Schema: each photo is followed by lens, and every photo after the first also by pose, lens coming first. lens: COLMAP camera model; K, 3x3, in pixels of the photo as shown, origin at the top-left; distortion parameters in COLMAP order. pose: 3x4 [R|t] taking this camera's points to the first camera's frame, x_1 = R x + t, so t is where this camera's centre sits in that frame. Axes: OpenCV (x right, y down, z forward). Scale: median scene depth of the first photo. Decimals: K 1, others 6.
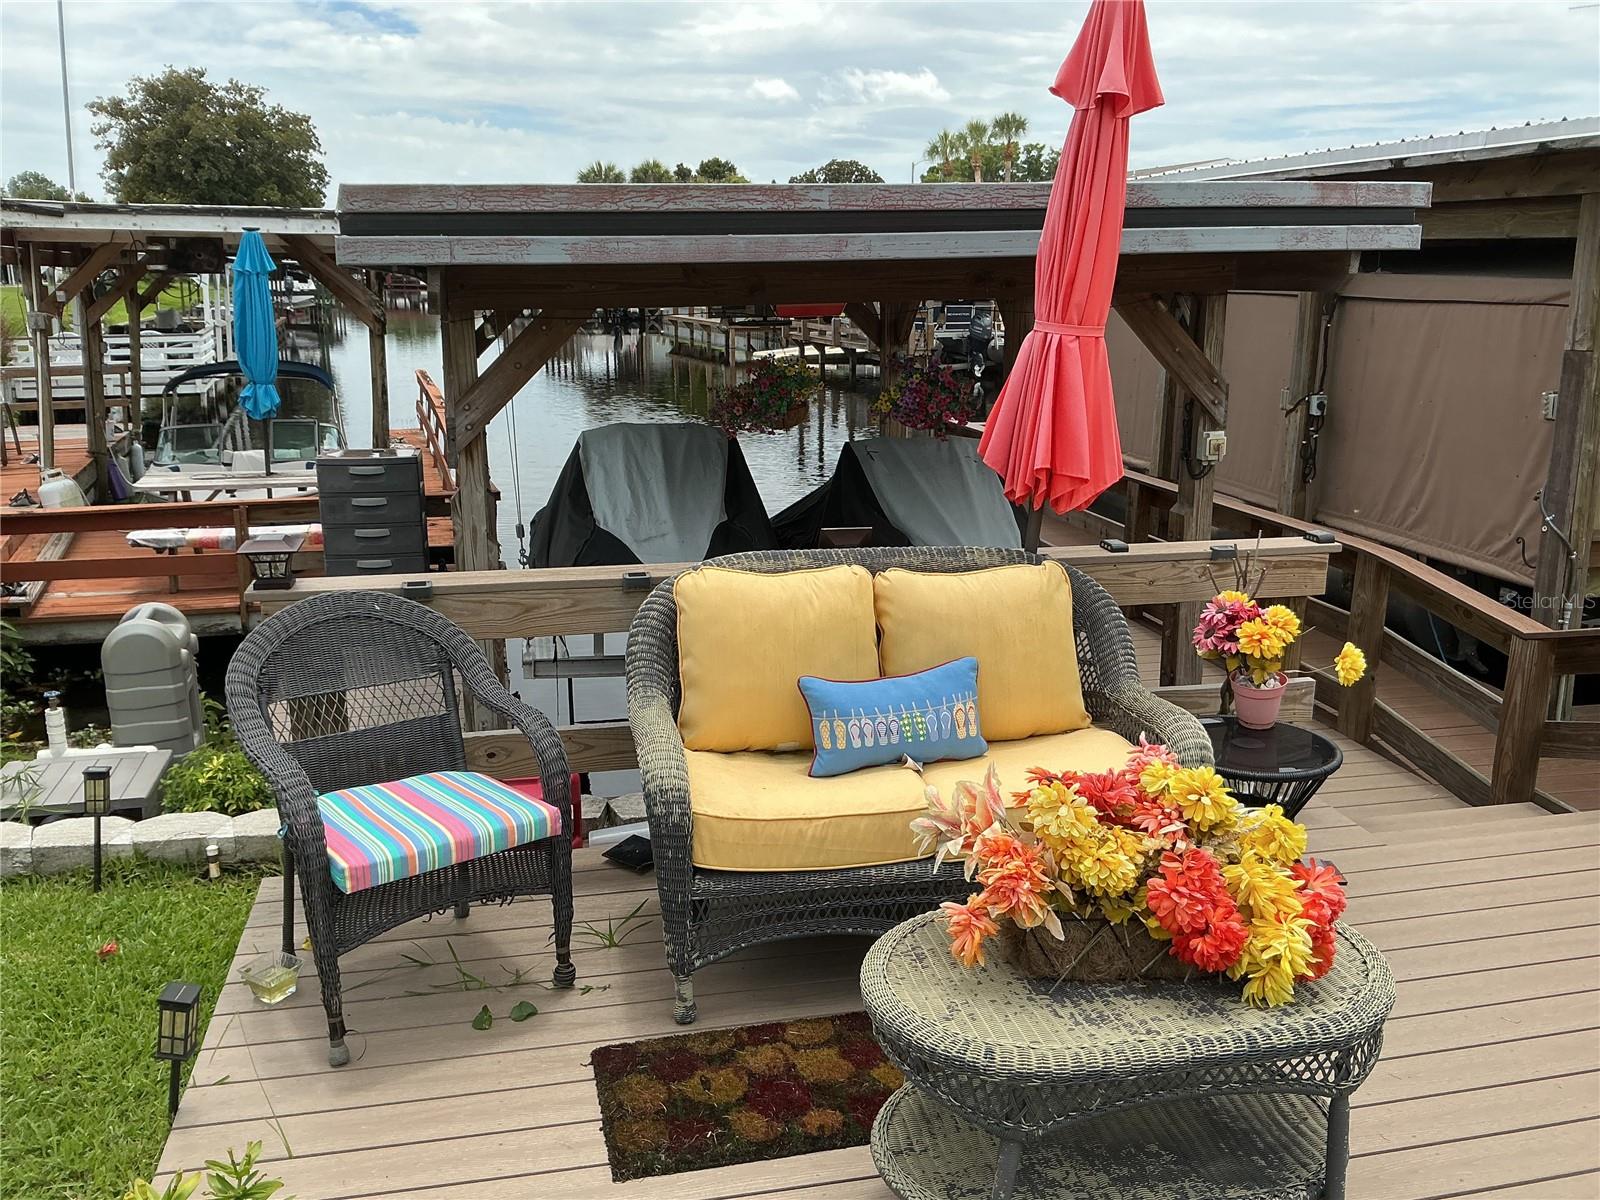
lens RADIAL K [[1370.1, 0, 800.0], [0, 1370.1, 600.0], [0, 0, 1]] dist [0.144192, -0.300549]
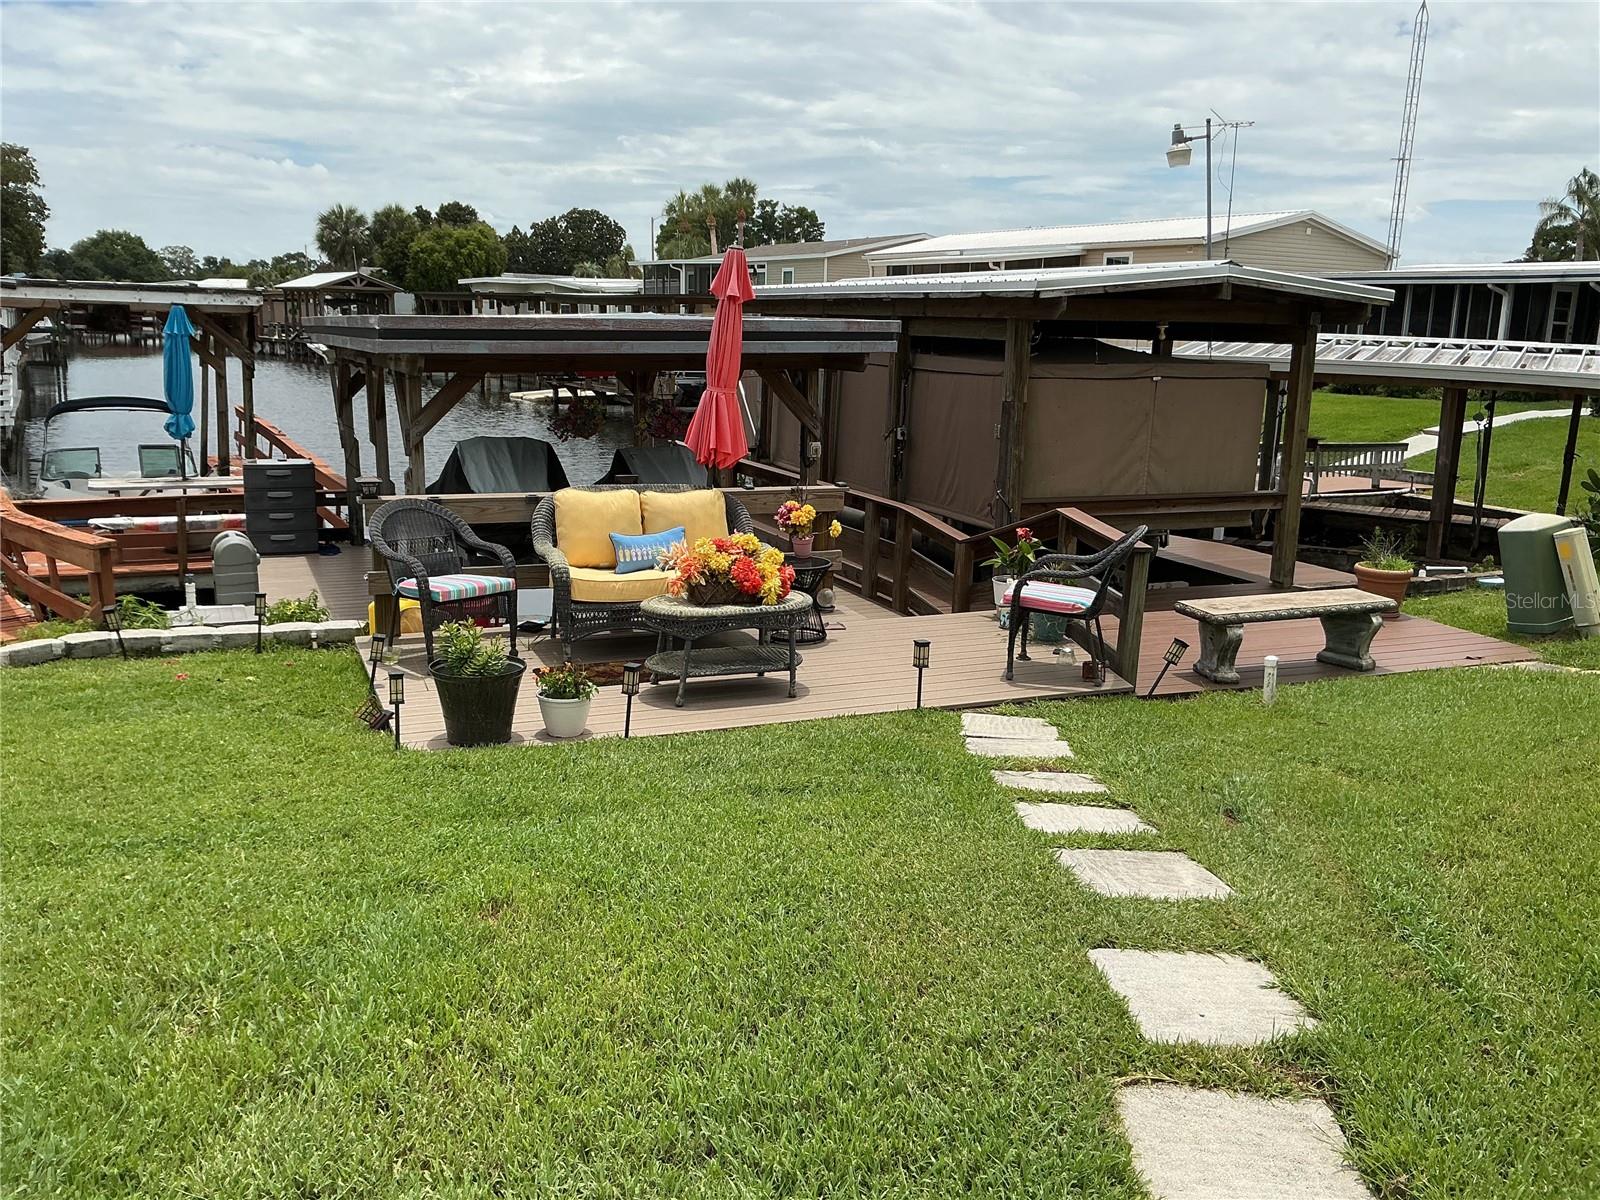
lens RADIAL K [[1370.1, 0, 800.0], [0, 1370.1, 600.0], [0, 0, 1]] dist [0.144192, -0.300549]
pose [[0.983303, -0.015532, 0.181313, -0.048831], [0.021092, 0.999363, -0.028779, 0.110590], [-0.180750, 0.032123, 0.983004, -0.624862]]
